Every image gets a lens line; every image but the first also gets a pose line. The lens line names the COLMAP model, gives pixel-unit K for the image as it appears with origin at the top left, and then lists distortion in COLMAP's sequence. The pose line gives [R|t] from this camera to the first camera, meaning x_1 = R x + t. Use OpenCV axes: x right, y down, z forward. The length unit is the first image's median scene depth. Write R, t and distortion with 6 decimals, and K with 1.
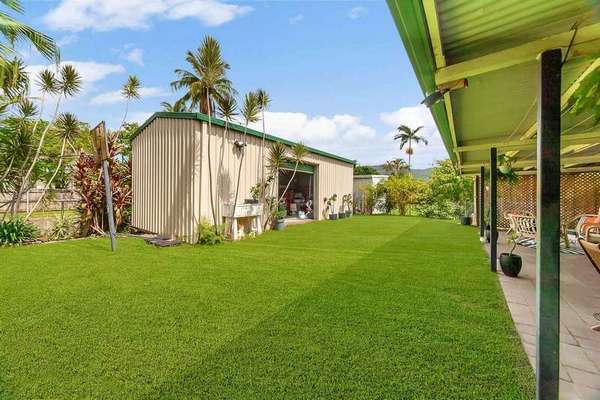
lens RADIAL K [[229.7, 0, 299.2], [0, 229.7, 193.4], [0, 0, 1]] dist [-0.000436, -0.000069]
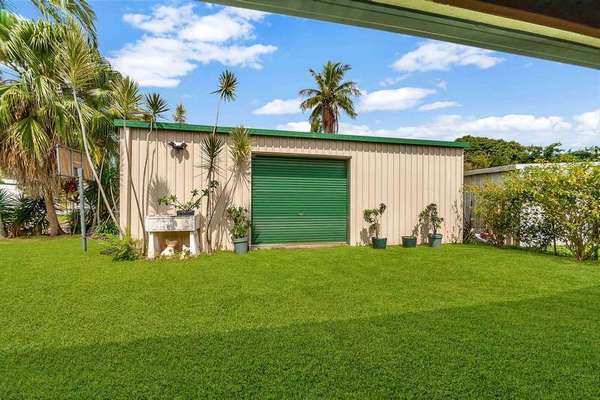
lens RADIAL K [[230.7, 0, 300.0], [0, 230.7, 205.8], [0, 0, 1]] dist [0.000013, 0.000017]
pose [[0.733853, -0.005086, -0.679290, 0.461871], [0.005842, 0.999982, -0.001176, 0.008658], [0.679284, -0.003105, 0.733869, 0.489838]]
